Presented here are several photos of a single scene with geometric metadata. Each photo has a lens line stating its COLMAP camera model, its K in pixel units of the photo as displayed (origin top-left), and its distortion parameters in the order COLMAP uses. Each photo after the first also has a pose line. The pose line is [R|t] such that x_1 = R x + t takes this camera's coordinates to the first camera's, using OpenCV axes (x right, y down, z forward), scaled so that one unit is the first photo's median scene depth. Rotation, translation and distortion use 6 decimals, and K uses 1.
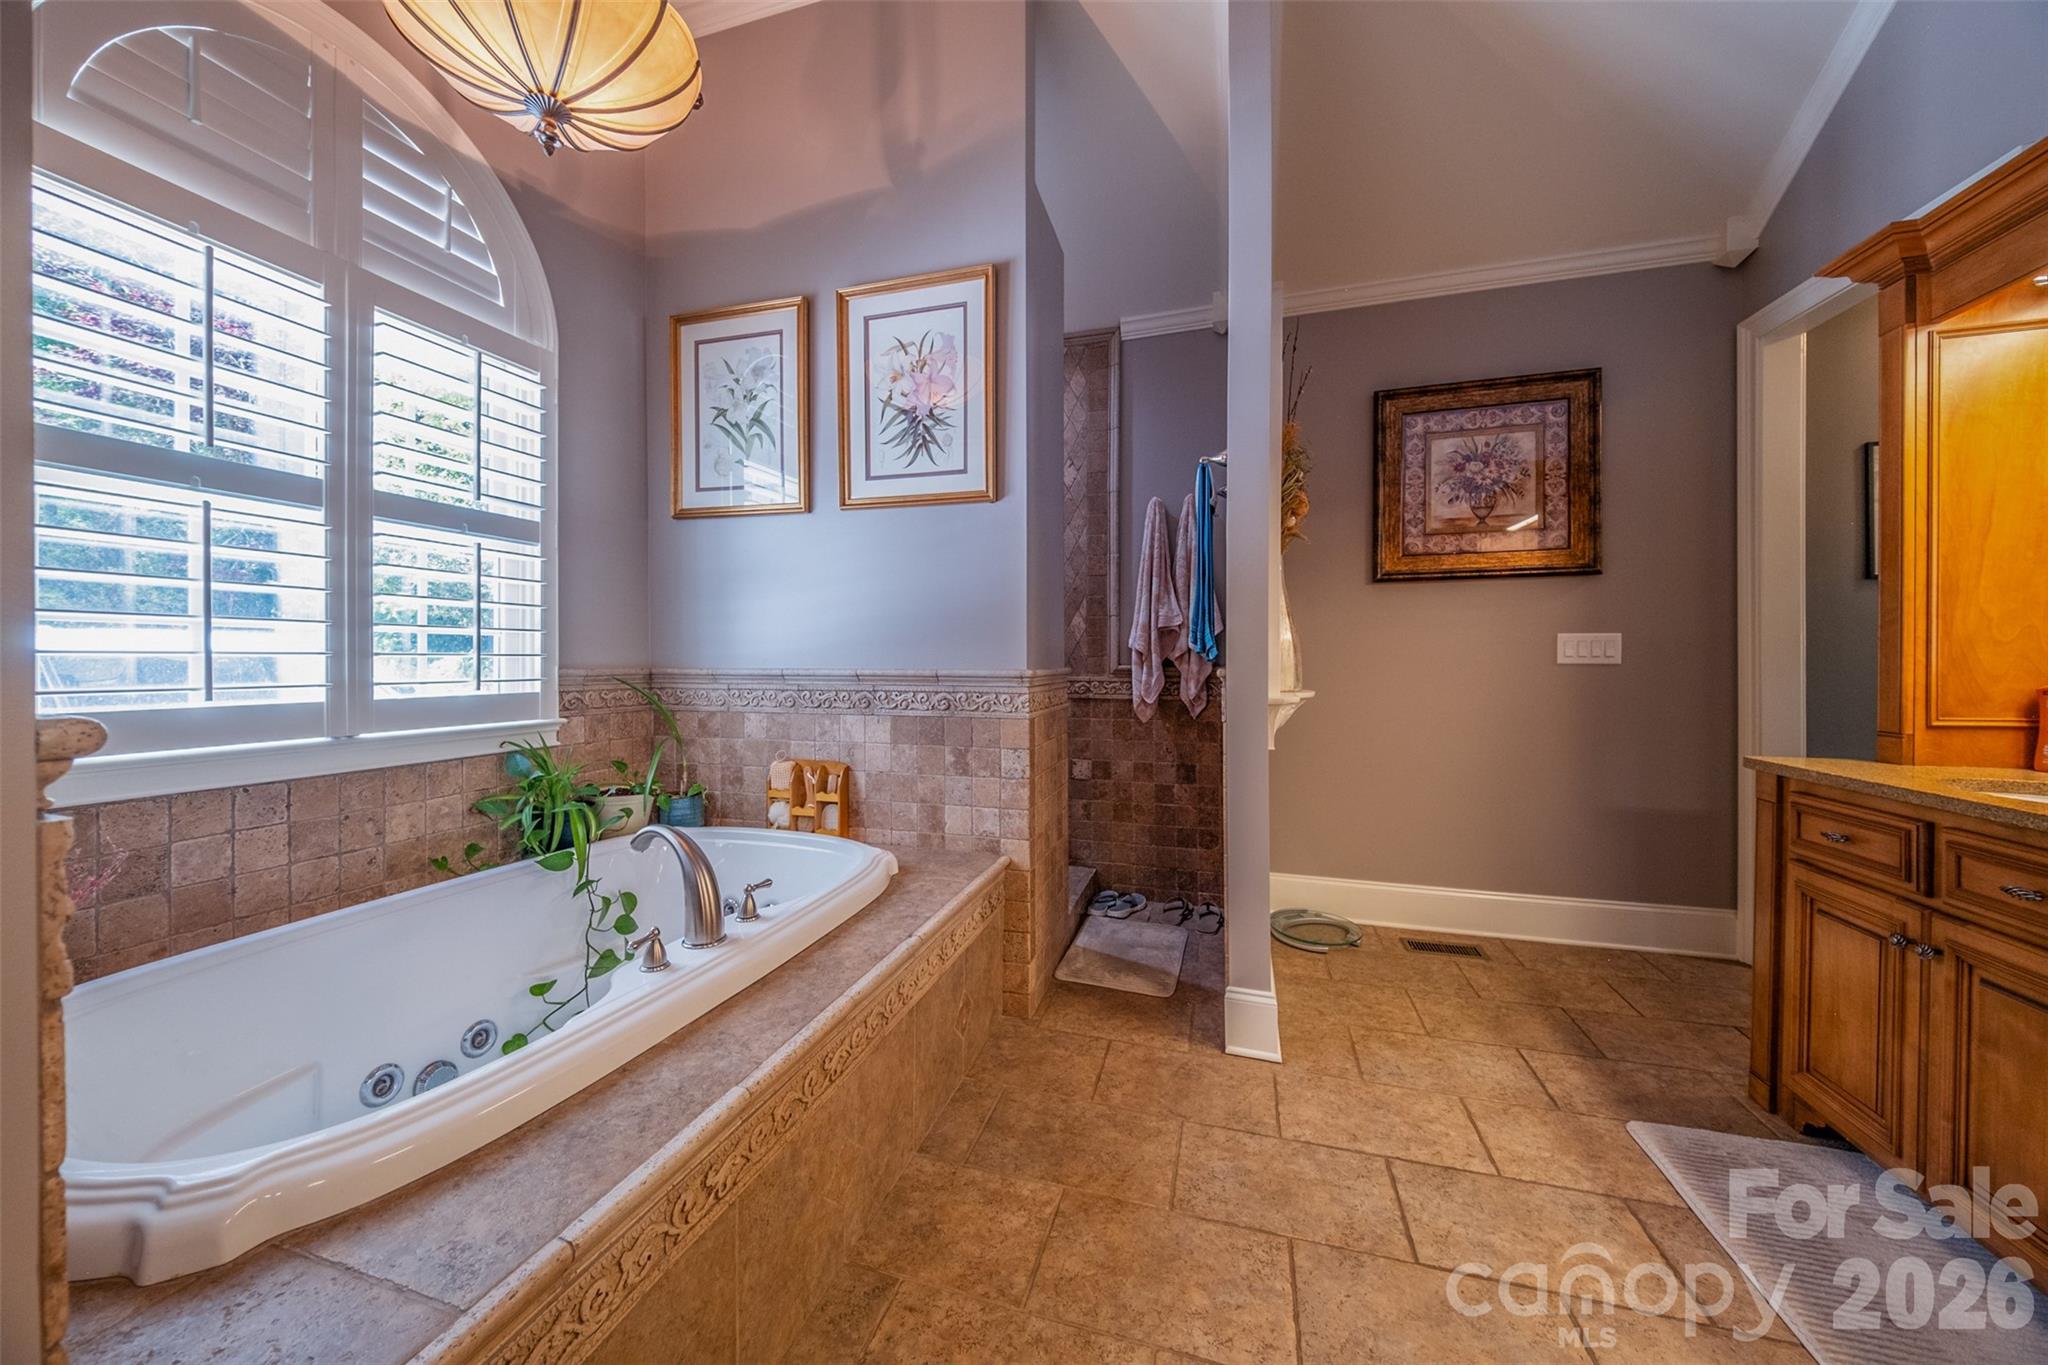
lens RADIAL K [[699.4, 0, 1022.9], [0, 699.4, 670.5], [0, 0, 1]] dist [-0.000179, -0.001984]
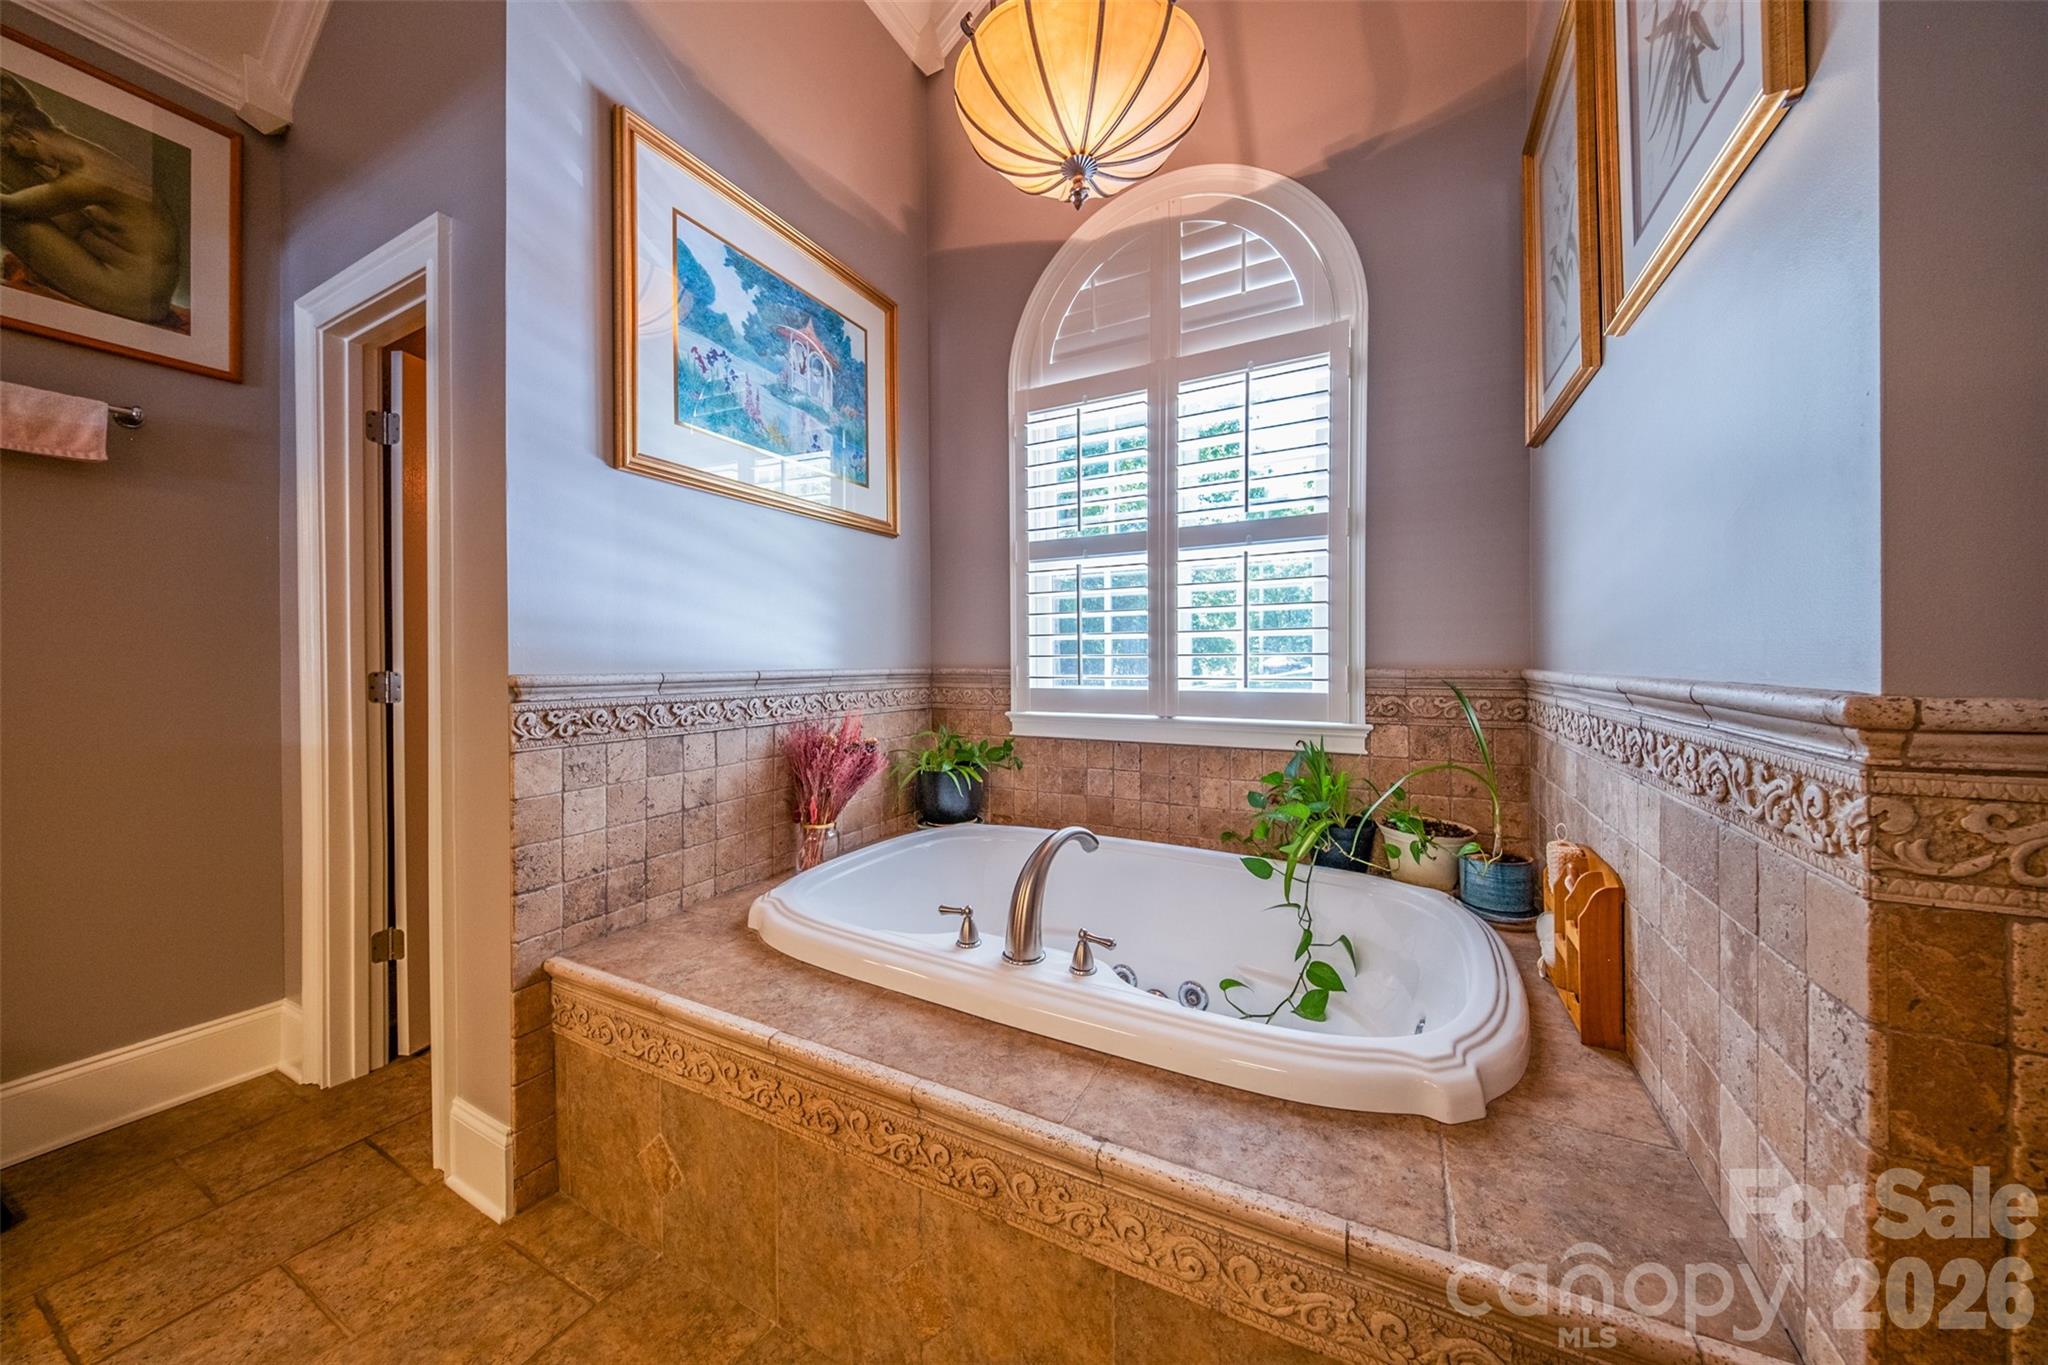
lens RADIAL K [[694.8, 0, 1021.1], [0, 694.8, 663.0], [0, 0, 1]] dist [0.027868, -0.012518]
pose [[-0.192901, 0.003708, -0.981211, 0.484702], [-0.012747, 0.999899, 0.006285, -0.016345], [0.981135, 0.013720, -0.192834, 1.214537]]
